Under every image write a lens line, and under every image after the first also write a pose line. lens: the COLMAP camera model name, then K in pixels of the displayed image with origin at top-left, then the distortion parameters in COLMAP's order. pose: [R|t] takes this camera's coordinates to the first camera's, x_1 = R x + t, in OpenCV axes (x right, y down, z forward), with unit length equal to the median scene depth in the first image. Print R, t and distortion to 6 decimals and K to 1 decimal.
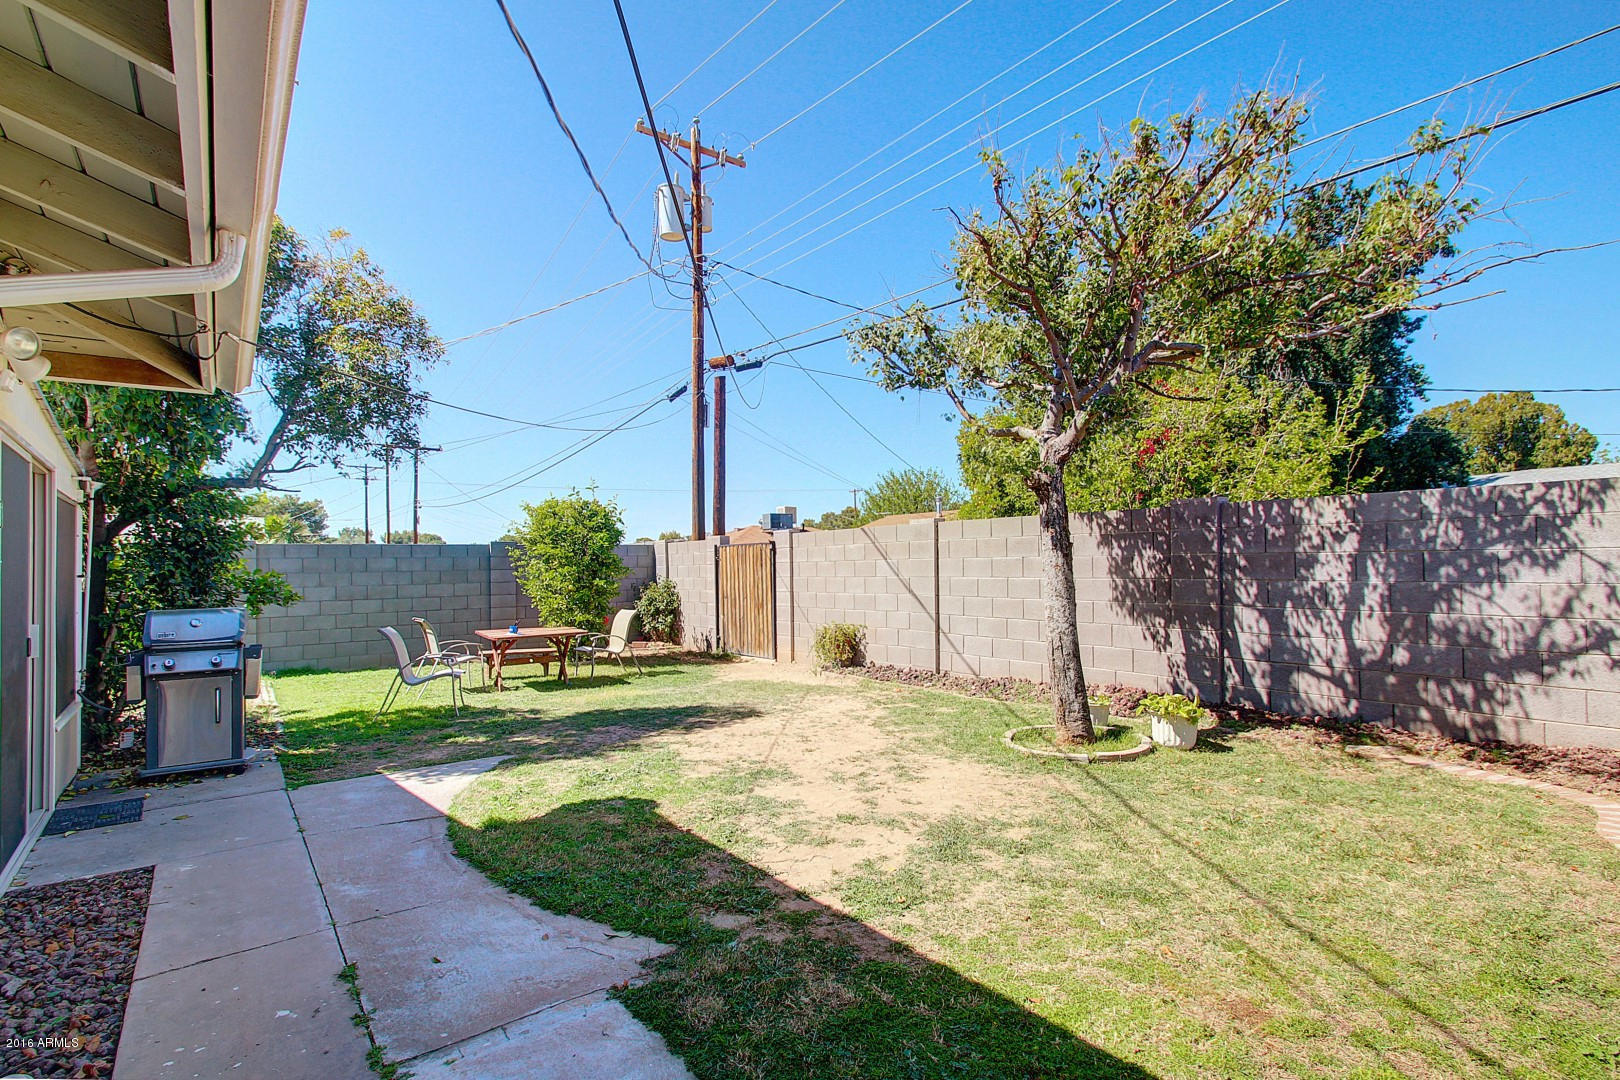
lens RADIAL K [[772.7, 0, 801.7], [0, 772.7, 540.9], [0, 0, 1]] dist [-0.003239, -0.000762]
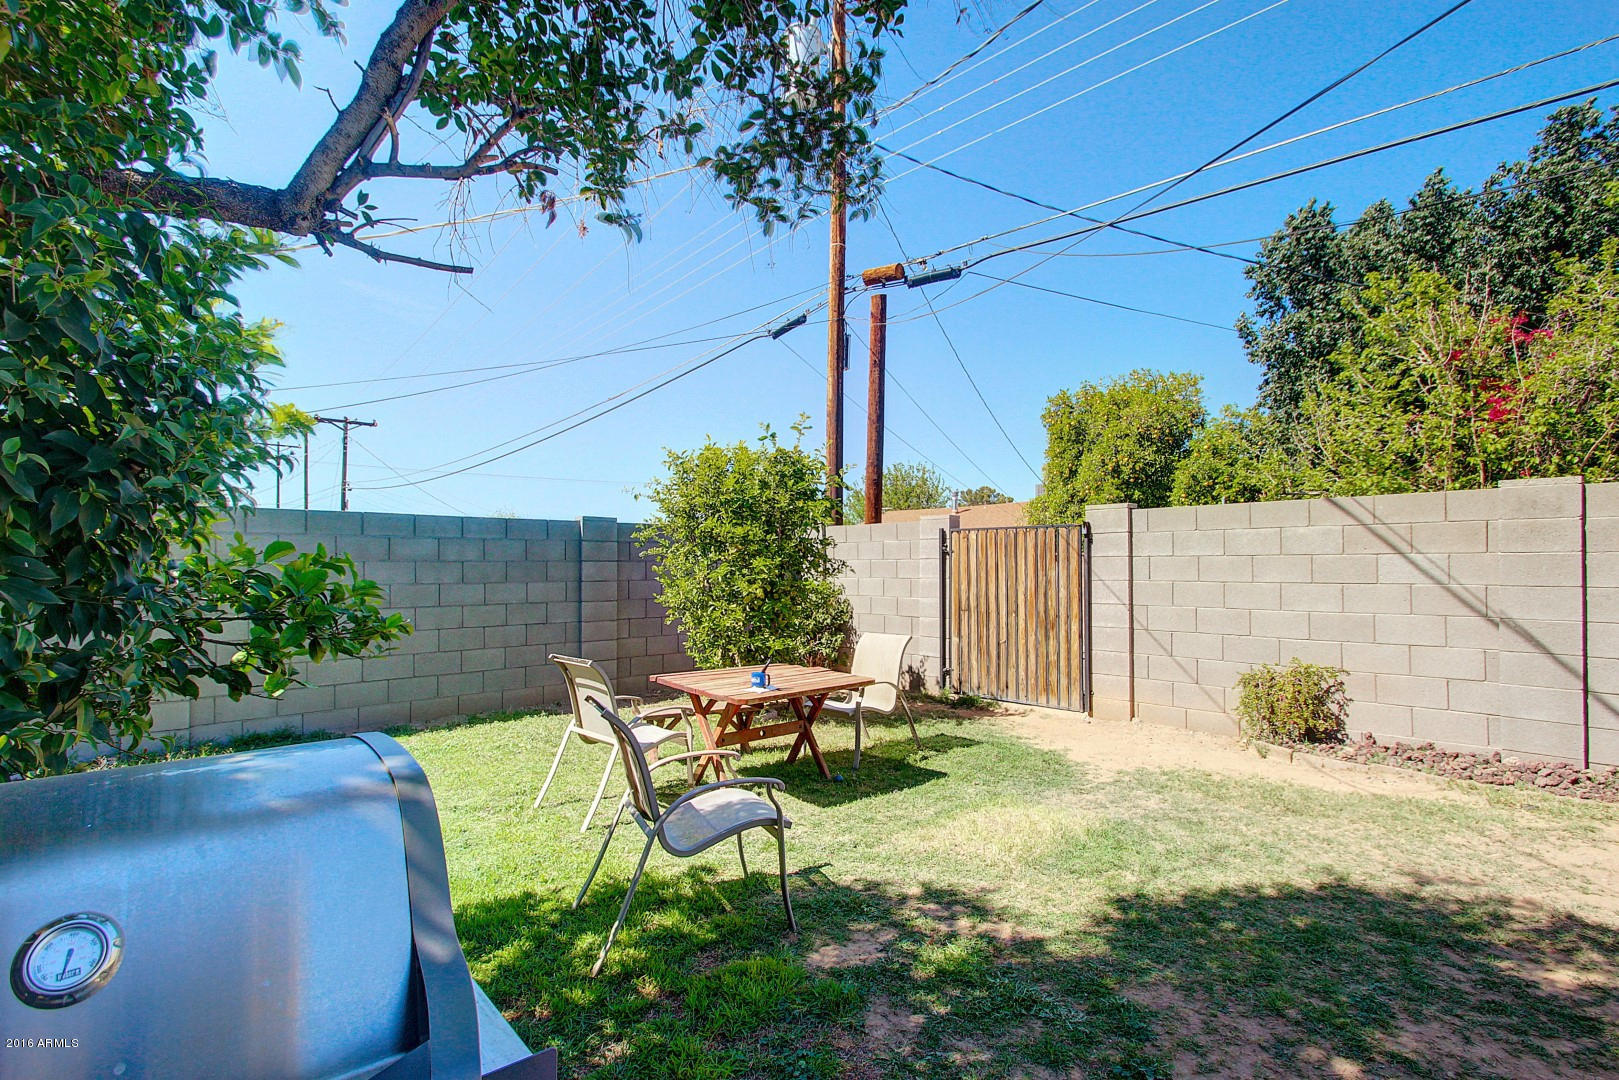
lens RADIAL K [[772.2, 0, 815.8], [0, 772.2, 551.8], [0, 0, 1]] dist [-0.003239, -0.000762]
pose [[0.994235, 0.018507, 0.105615, -0.282303], [-0.020050, 0.999707, 0.013569, 0.017427], [-0.105333, -0.015608, 0.994314, 0.358549]]
